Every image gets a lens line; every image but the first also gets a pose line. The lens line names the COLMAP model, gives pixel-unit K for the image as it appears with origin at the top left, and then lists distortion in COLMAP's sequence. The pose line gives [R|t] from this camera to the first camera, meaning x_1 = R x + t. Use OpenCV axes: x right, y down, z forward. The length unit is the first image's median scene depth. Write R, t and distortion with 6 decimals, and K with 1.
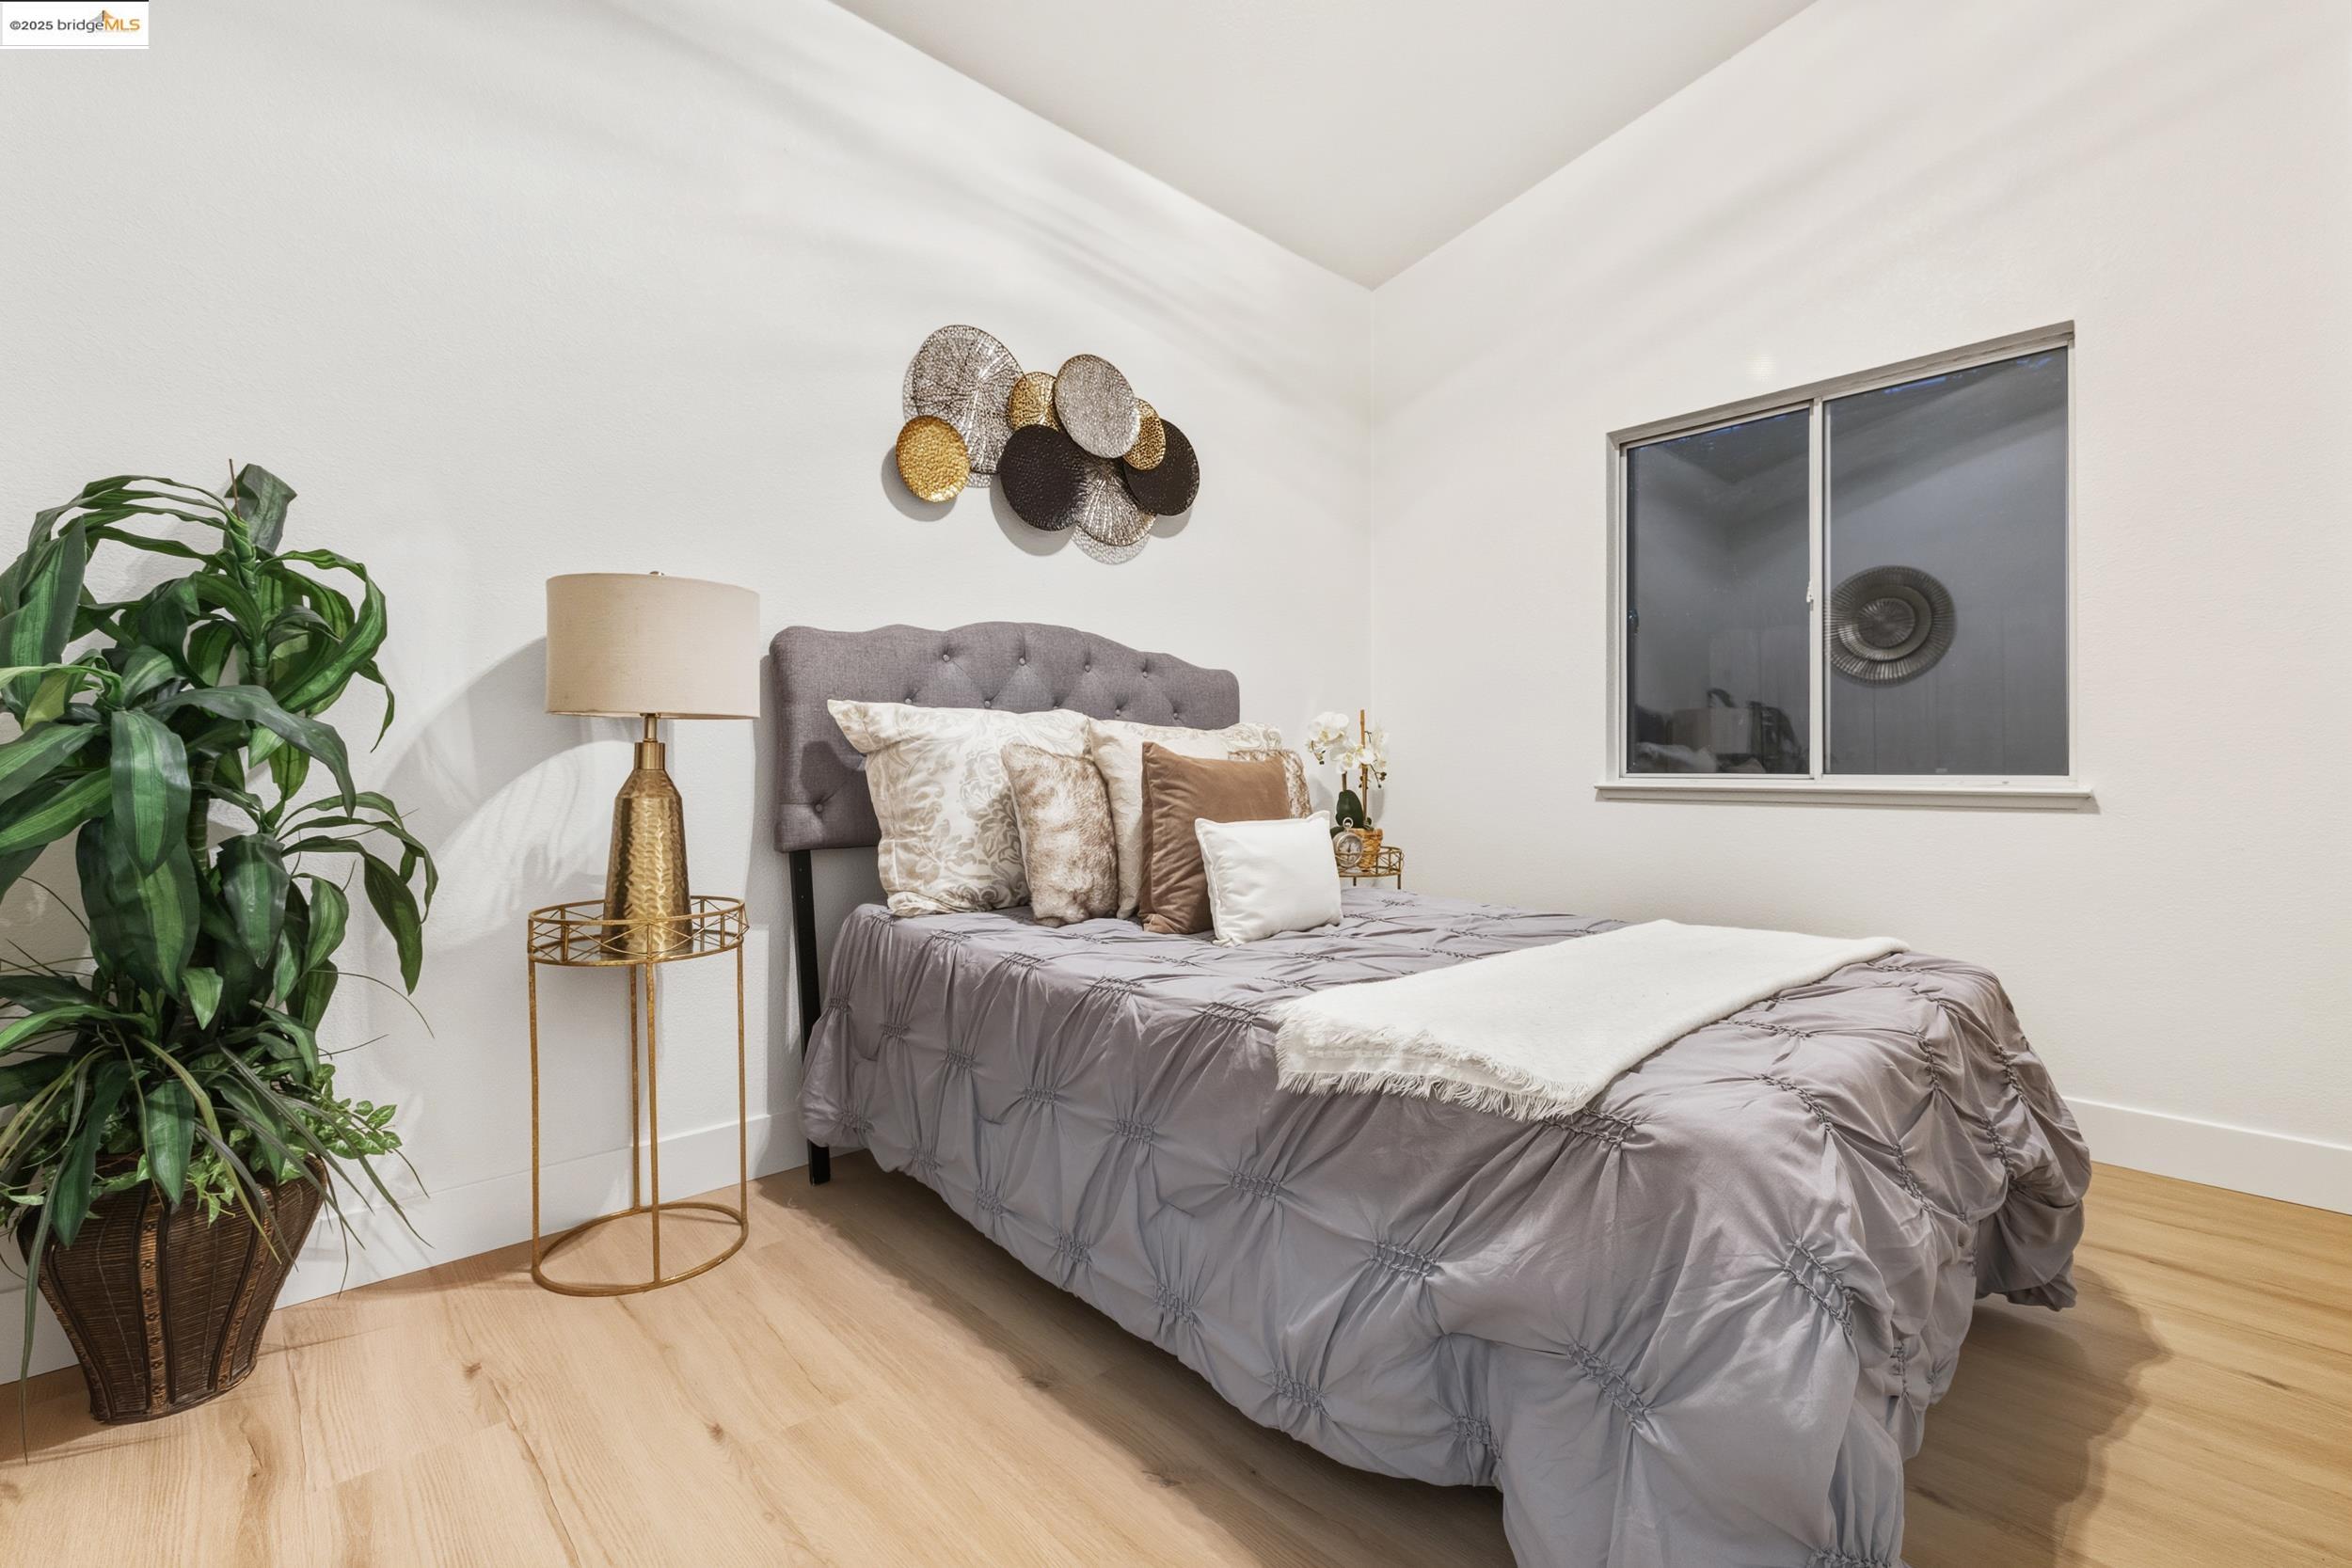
lens RADIAL K [[1021.8, 0, 1168.9], [0, 1021.8, 767.5], [0, 0, 1]] dist [-0.003213, 0.002682]
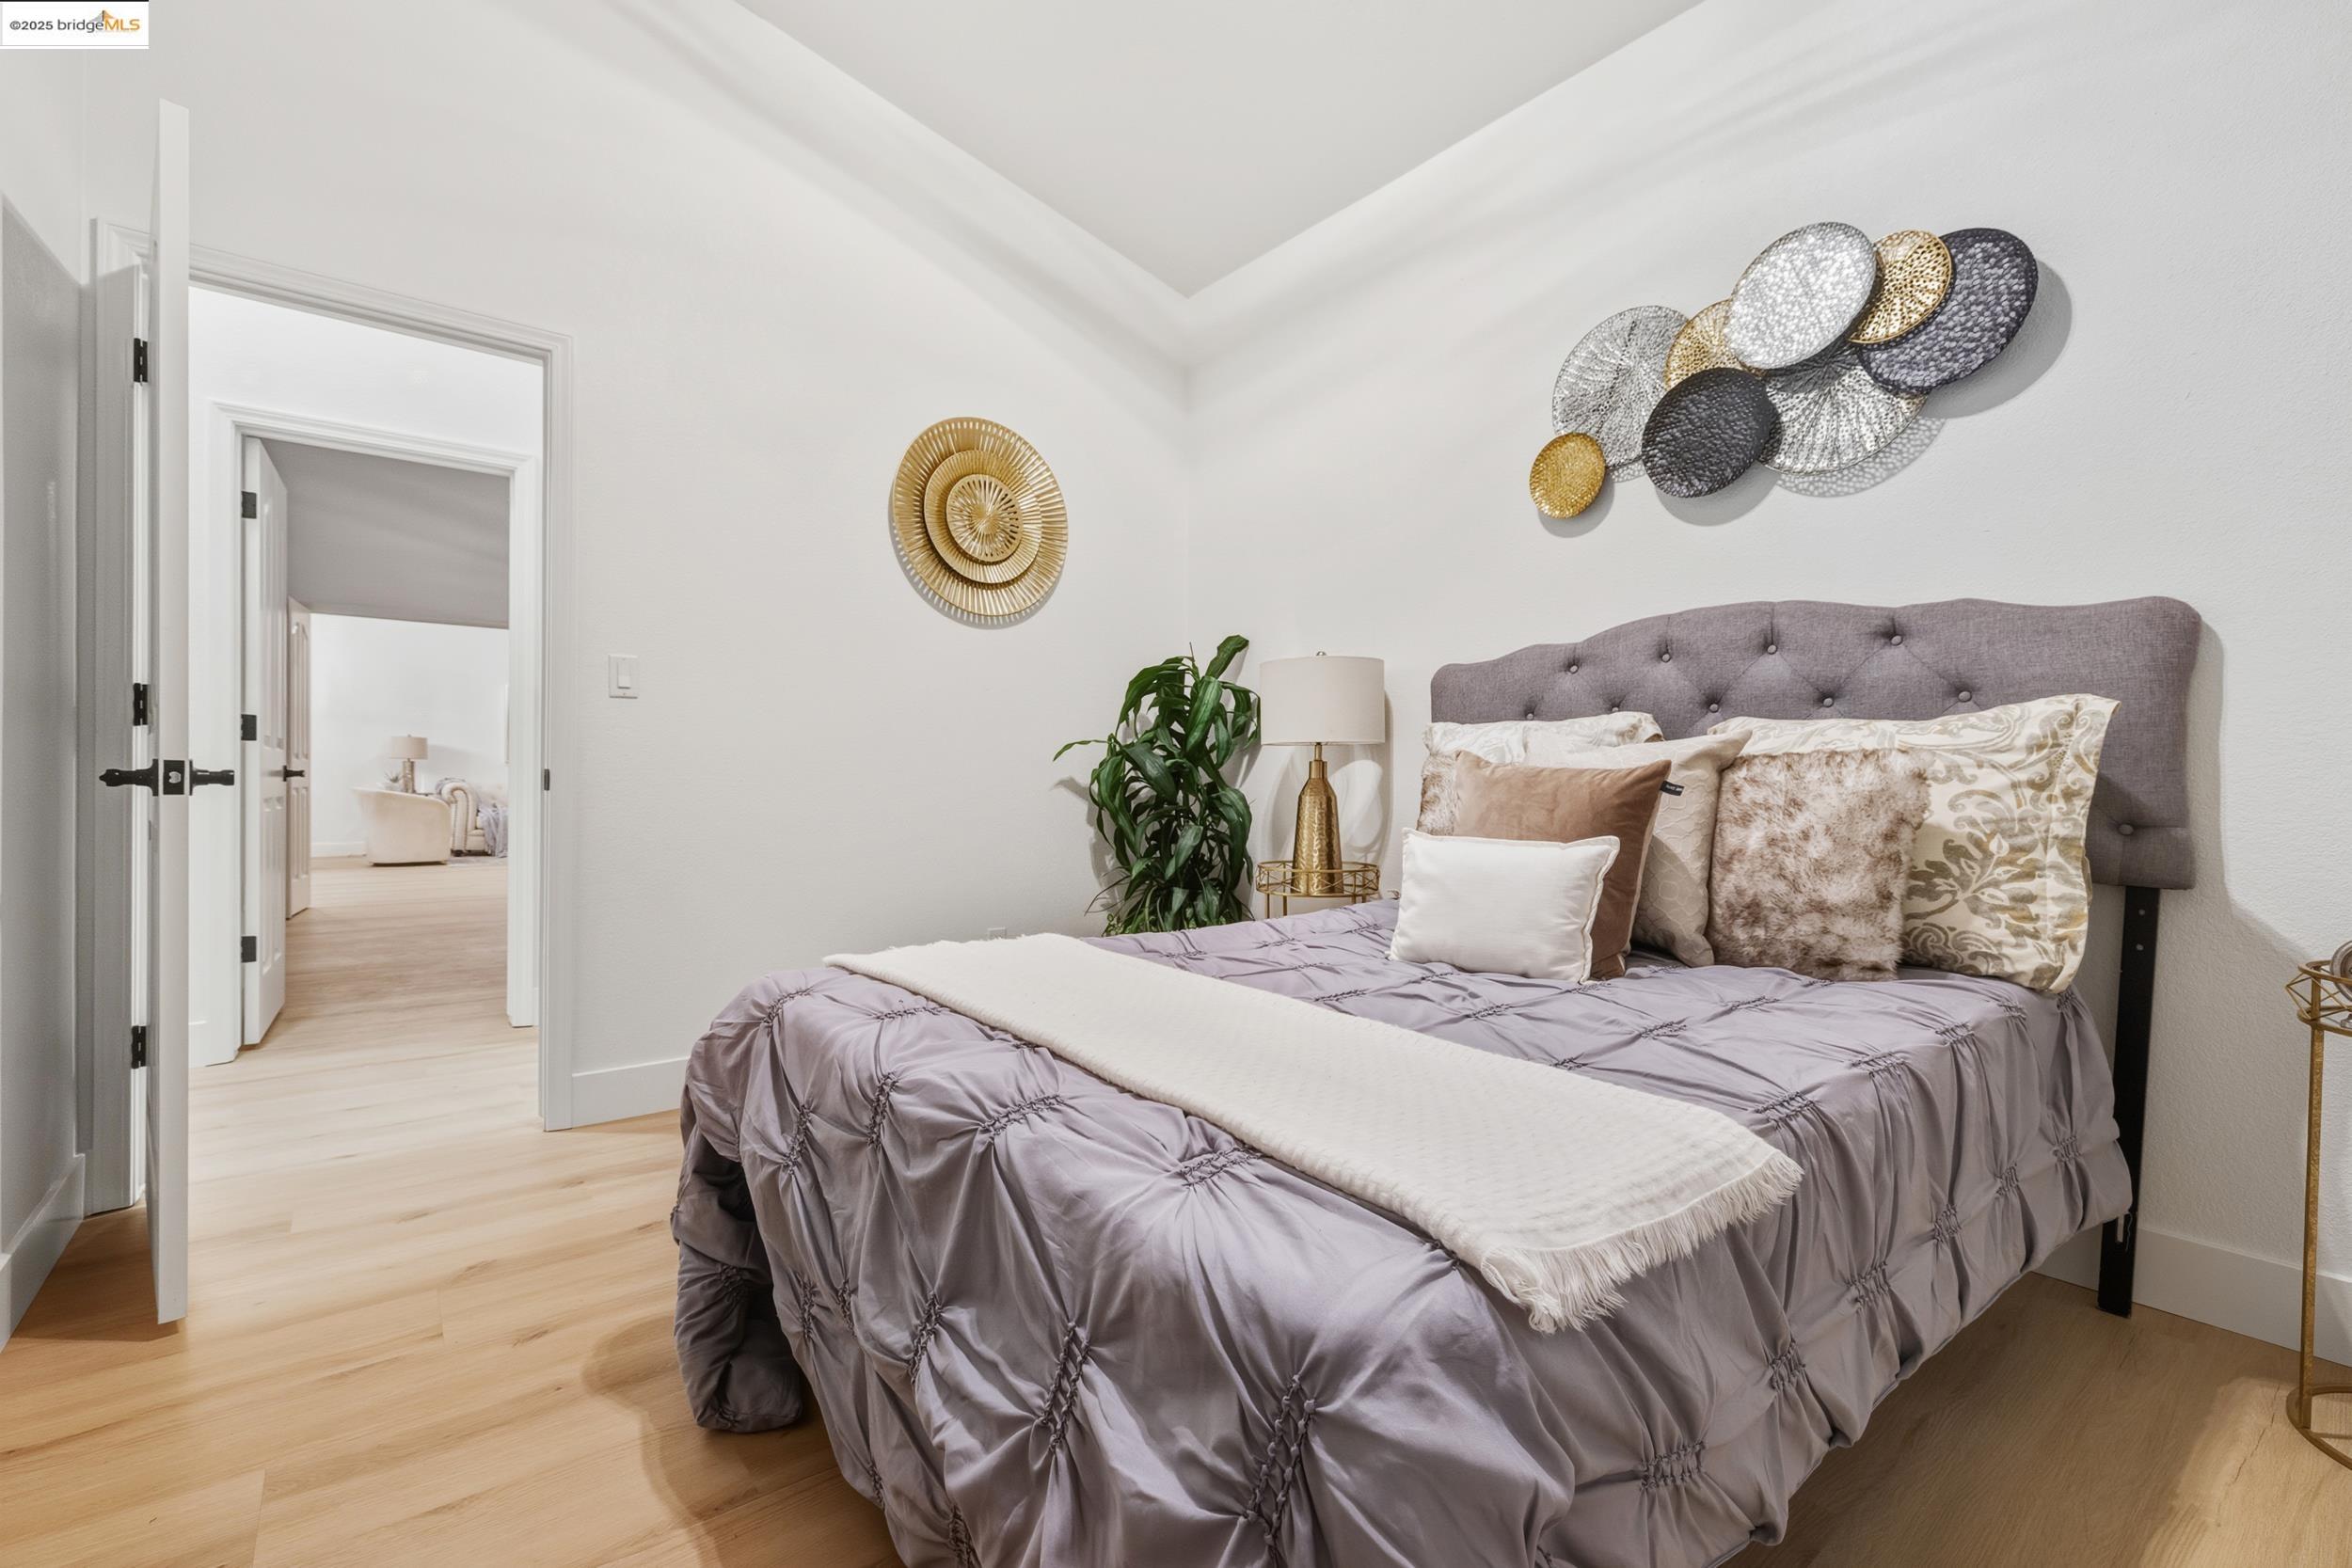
lens RADIAL K [[1021.8, 0, 1175.2], [0, 1021.8, 796.4], [0, 0, 1]] dist [-0.003213, 0.002682]
pose [[-0.123397, 0.012563, -0.992278, 0.722855], [-0.030815, 0.999389, 0.016485, 0.010439], [0.991879, 0.032611, -0.122934, 0.657023]]
